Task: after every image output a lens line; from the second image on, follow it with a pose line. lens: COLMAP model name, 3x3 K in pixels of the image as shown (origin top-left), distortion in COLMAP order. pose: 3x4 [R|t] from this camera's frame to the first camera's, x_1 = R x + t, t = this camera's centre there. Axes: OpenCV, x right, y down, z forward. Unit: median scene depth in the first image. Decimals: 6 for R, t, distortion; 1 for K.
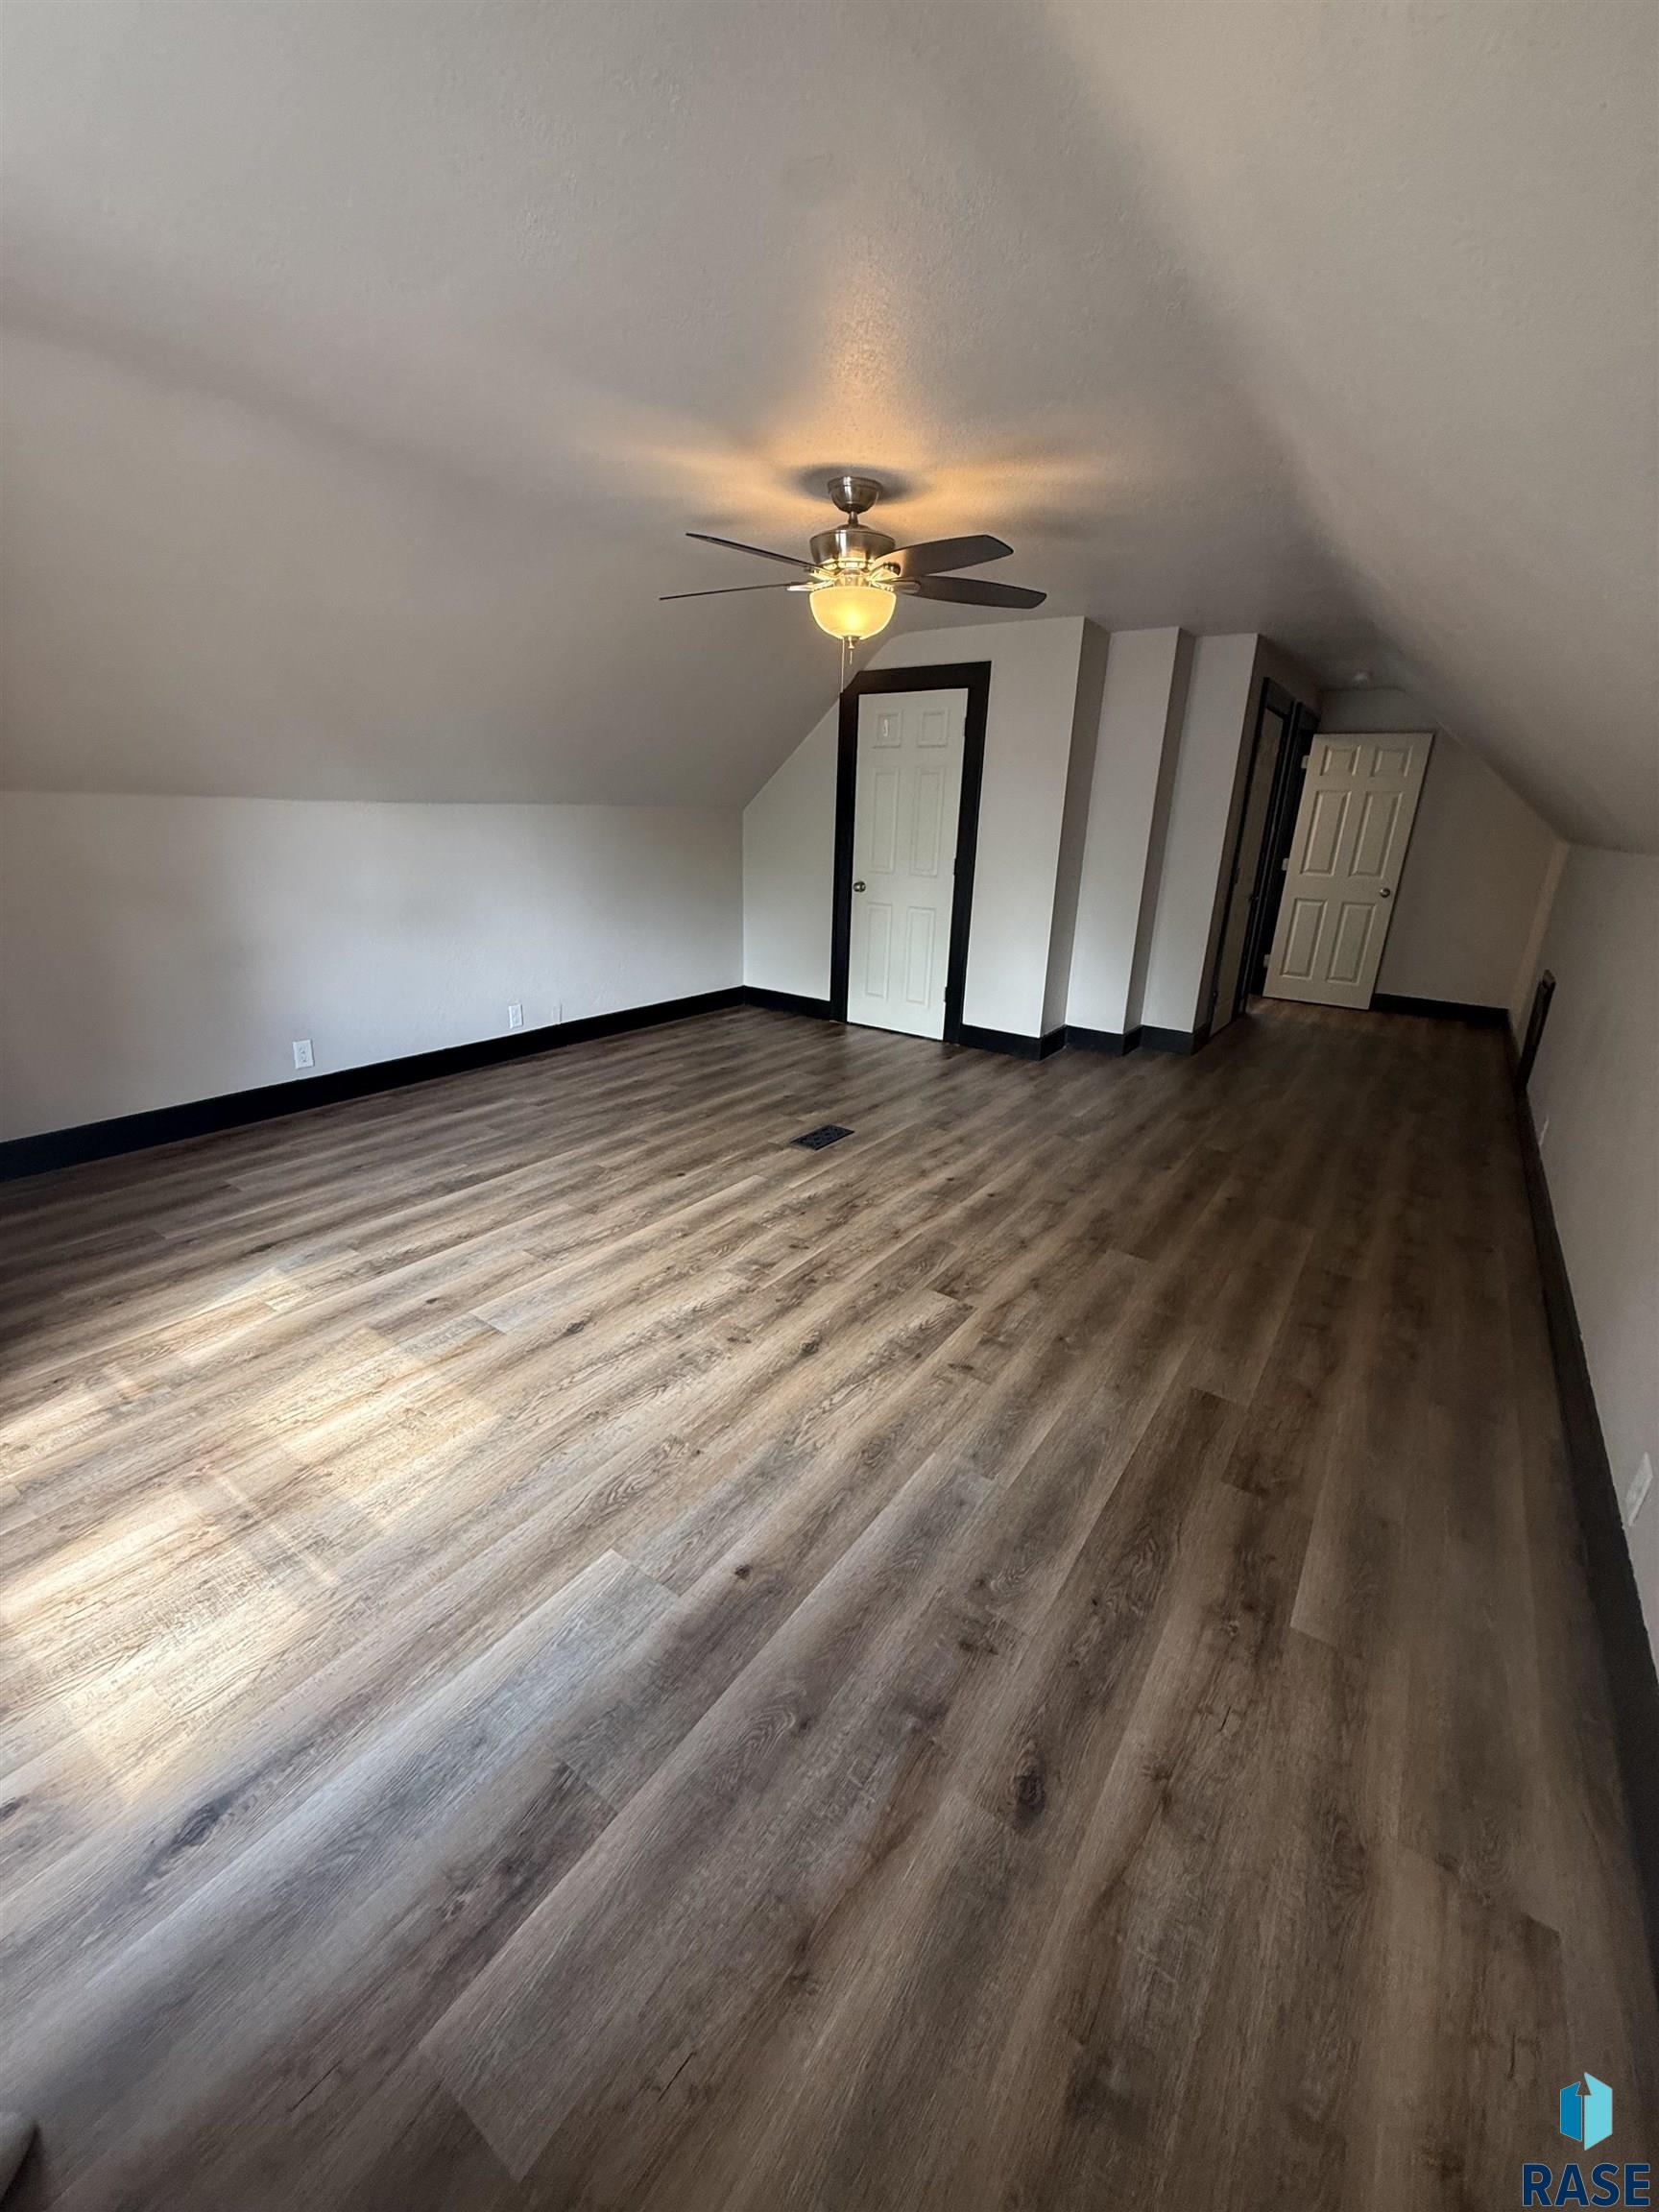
lens RADIAL K [[888.4, 0, 825.0], [0, 888.4, 1101.0], [0, 0, 1]] dist [-0.000361, -0.000342]
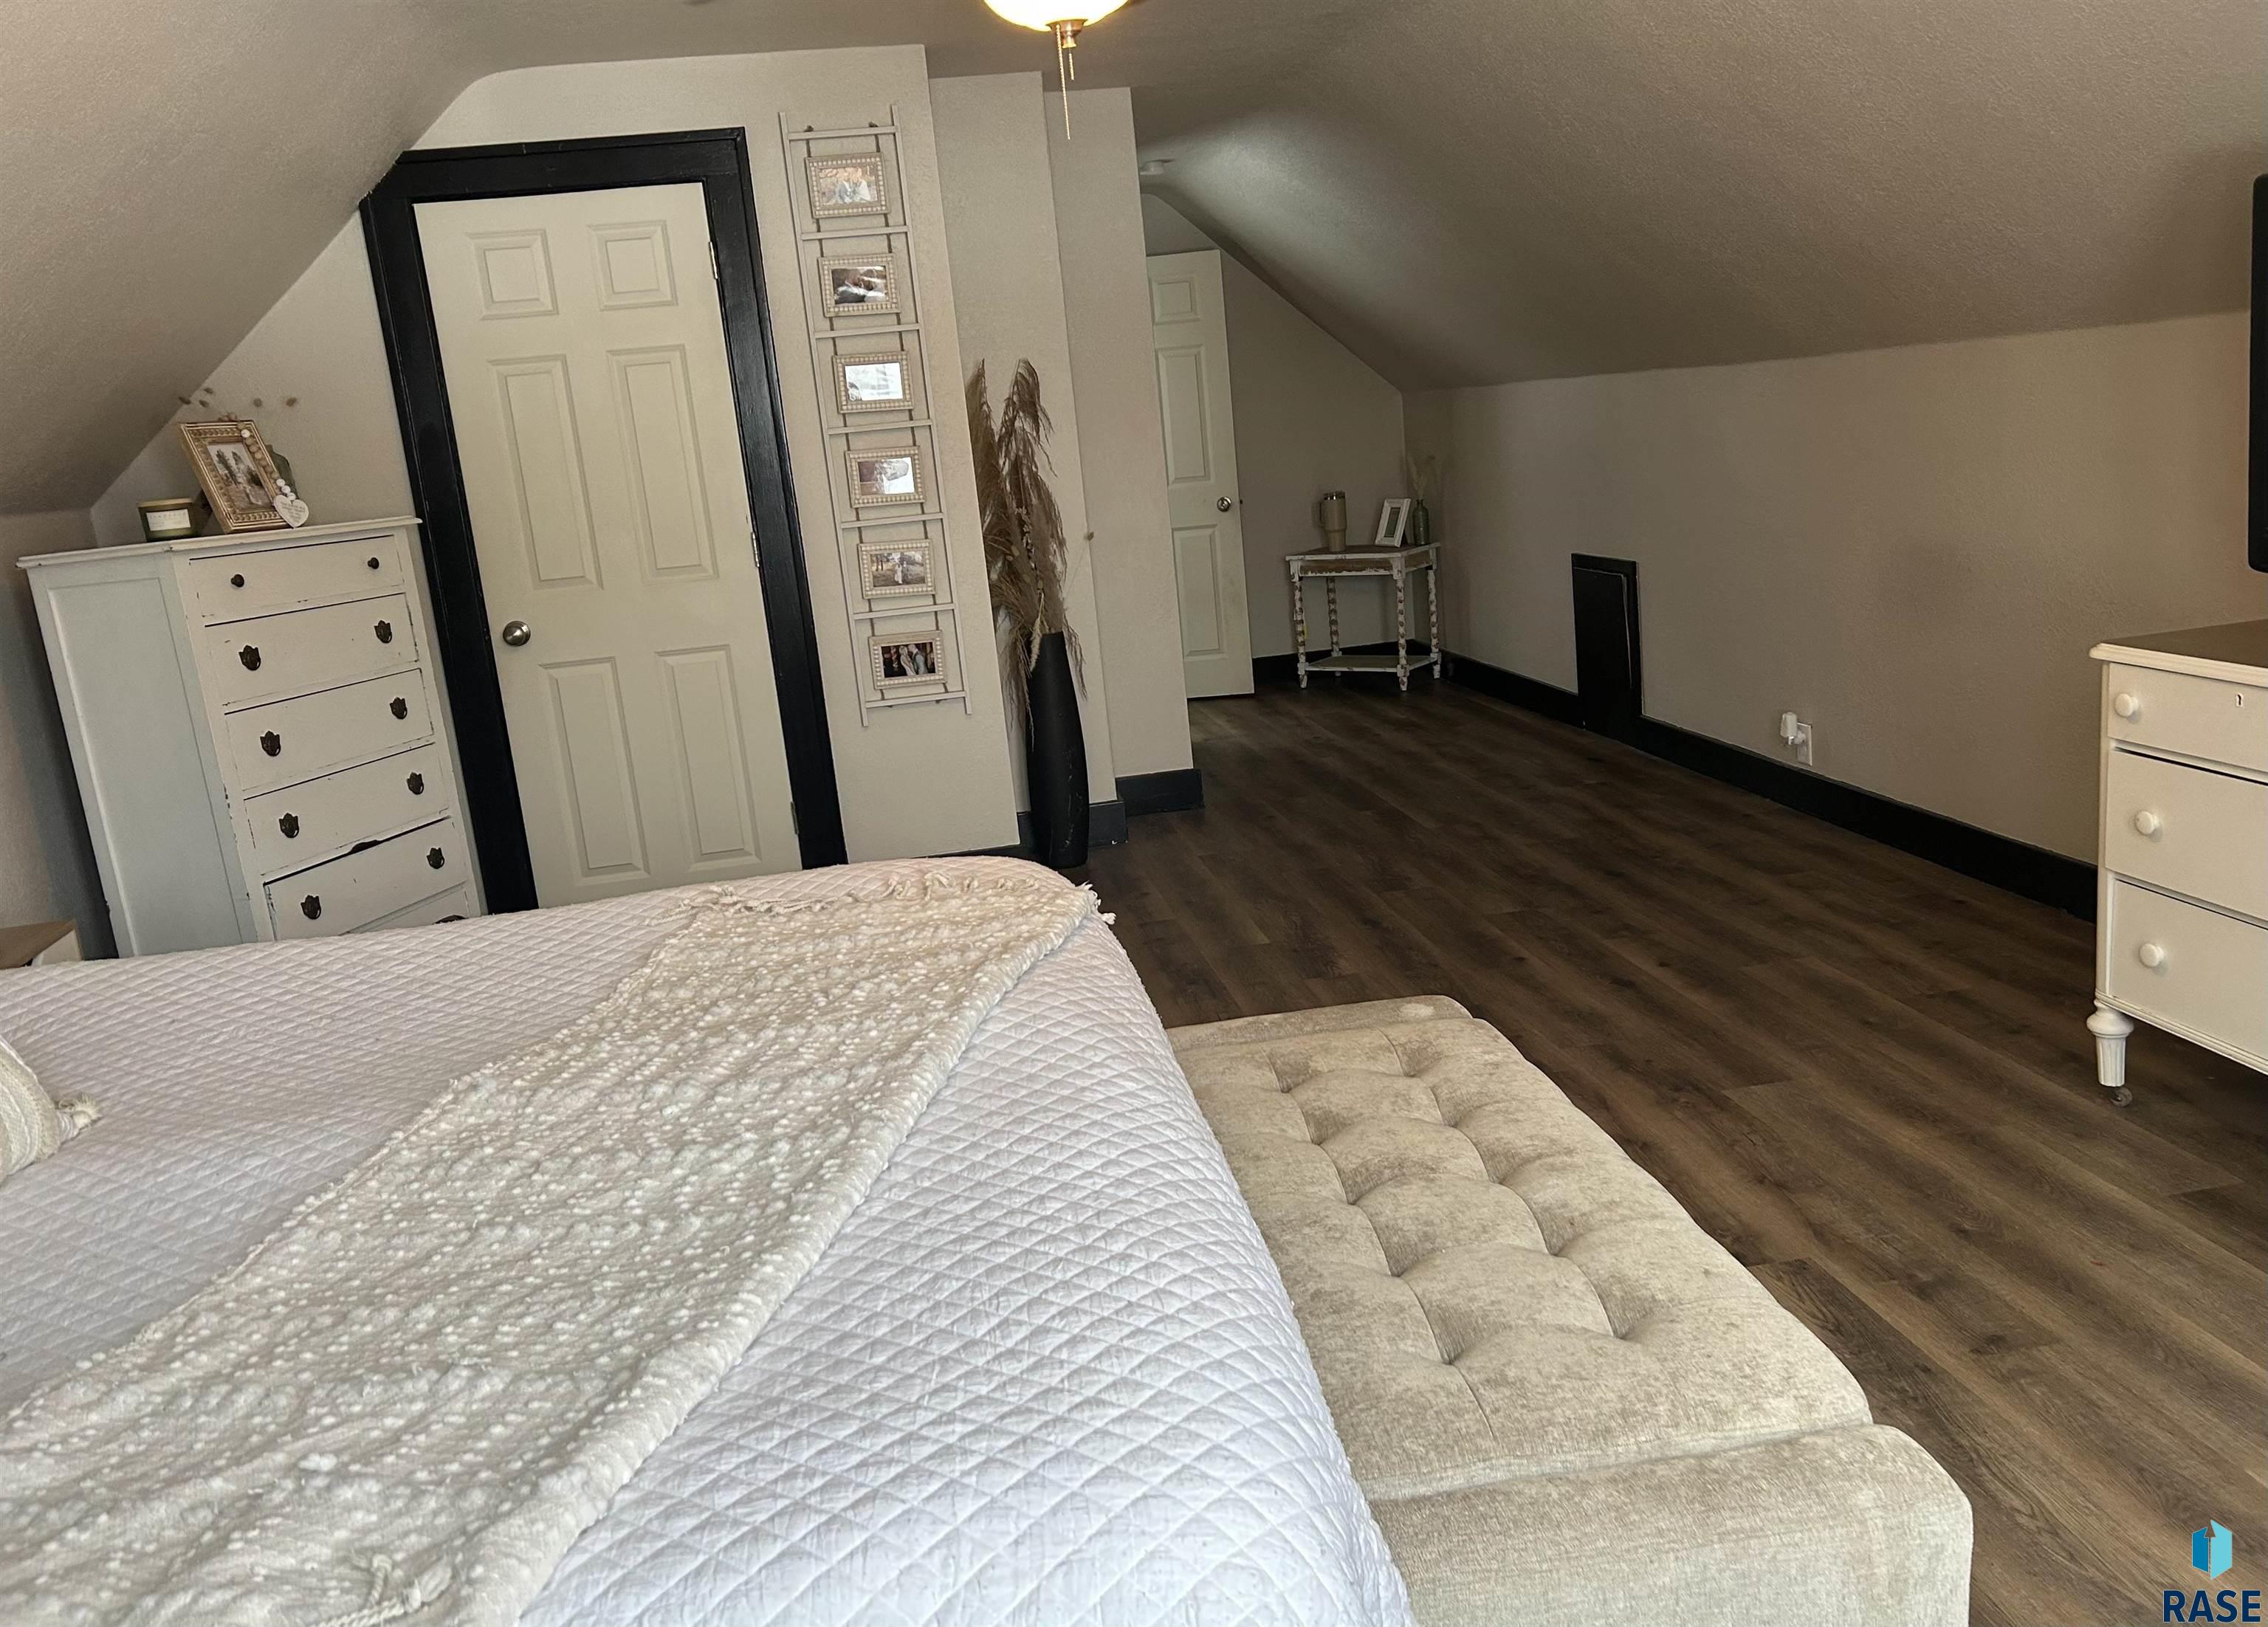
lens RADIAL K [[1716.2, 0, 1135.2], [0, 1716.2, 818.7], [0, 0, 1]] dist [0.010922, 0.002262]
pose [[0.714858, -0.253996, 0.651510, -0.467893], [0.333377, 0.942792, 0.001763, -0.089830], [-0.614686, 0.215938, 0.758638, 0.310368]]
